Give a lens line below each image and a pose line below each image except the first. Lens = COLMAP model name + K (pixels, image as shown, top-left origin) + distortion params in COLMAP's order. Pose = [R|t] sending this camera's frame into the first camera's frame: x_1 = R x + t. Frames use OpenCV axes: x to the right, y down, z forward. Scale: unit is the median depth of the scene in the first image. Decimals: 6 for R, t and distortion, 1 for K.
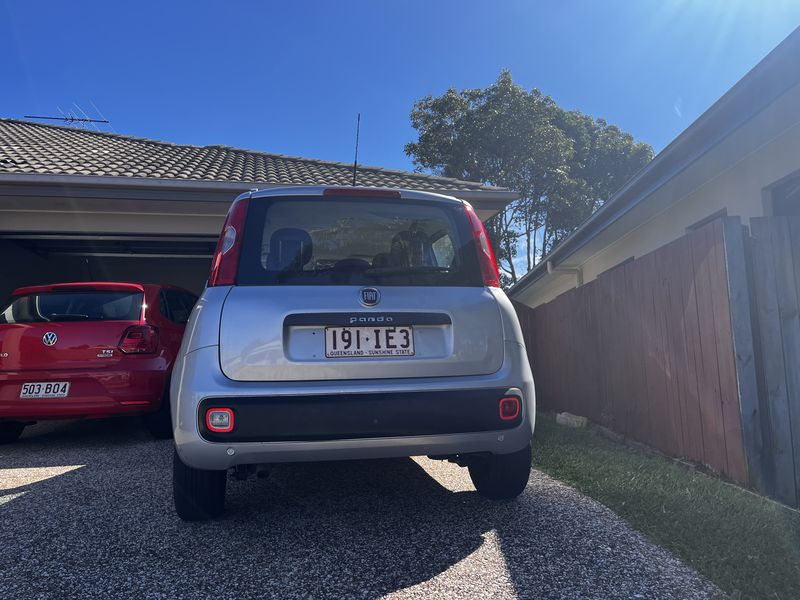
lens RADIAL K [[612.2, 0, 402.0], [0, 612.2, 300.4], [0, 0, 1]] dist [0.051800, -0.048378]
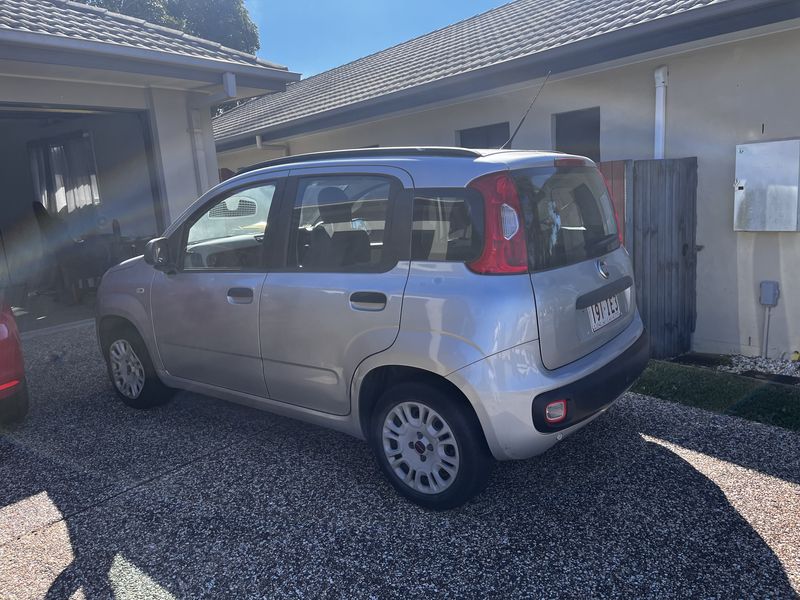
lens RADIAL K [[612.2, 0, 400.8], [0, 612.2, 302.6], [0, 0, 1]] dist [0.051800, -0.048378]
pose [[0.741893, -0.139138, 0.655923, -1.129827], [-0.035550, 0.968695, 0.245695, -0.221854], [-0.669575, -0.205597, 0.713722, 0.479308]]
